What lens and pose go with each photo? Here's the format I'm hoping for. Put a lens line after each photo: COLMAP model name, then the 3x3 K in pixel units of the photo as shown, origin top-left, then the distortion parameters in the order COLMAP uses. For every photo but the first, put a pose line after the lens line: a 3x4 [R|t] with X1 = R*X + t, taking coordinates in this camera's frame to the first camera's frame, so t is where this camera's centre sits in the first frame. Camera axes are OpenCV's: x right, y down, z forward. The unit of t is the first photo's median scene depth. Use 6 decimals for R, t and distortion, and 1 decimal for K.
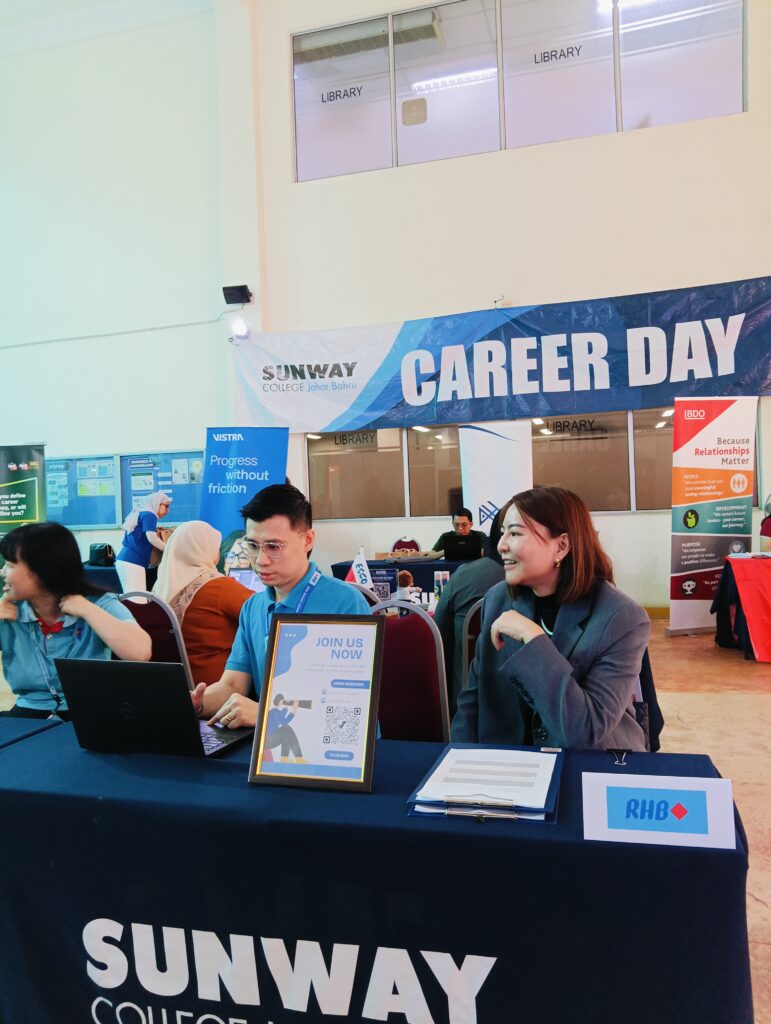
lens RADIAL K [[816.1, 0, 385.5], [0, 816.1, 512.0], [0, 0, 1]] dist [0.003705, -0.053421]
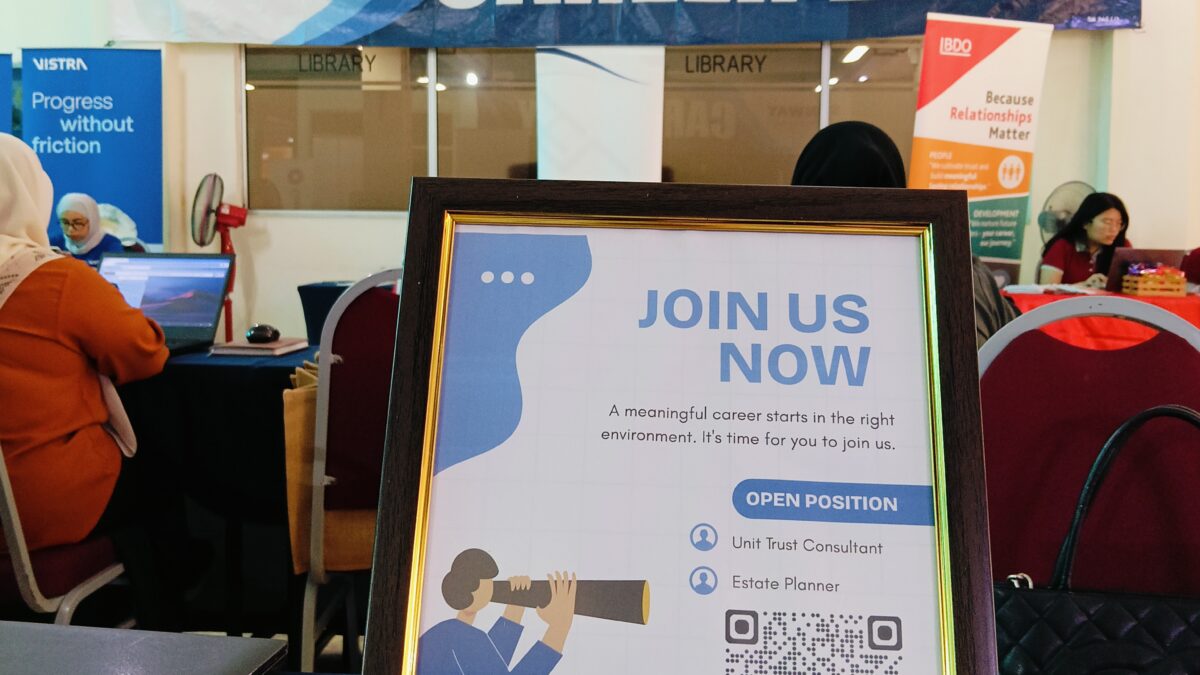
lens RADIAL K [[1273.5, 0, 671.7], [0, 1273.5, 336.6], [0, 0, 1]] dist [0.161038, -0.006330]
pose [[0.969872, 0.031722, 0.241542, -0.025813], [-0.050595, 0.996096, 0.072335, 0.023261], [-0.238305, -0.082376, 0.967691, 0.109957]]
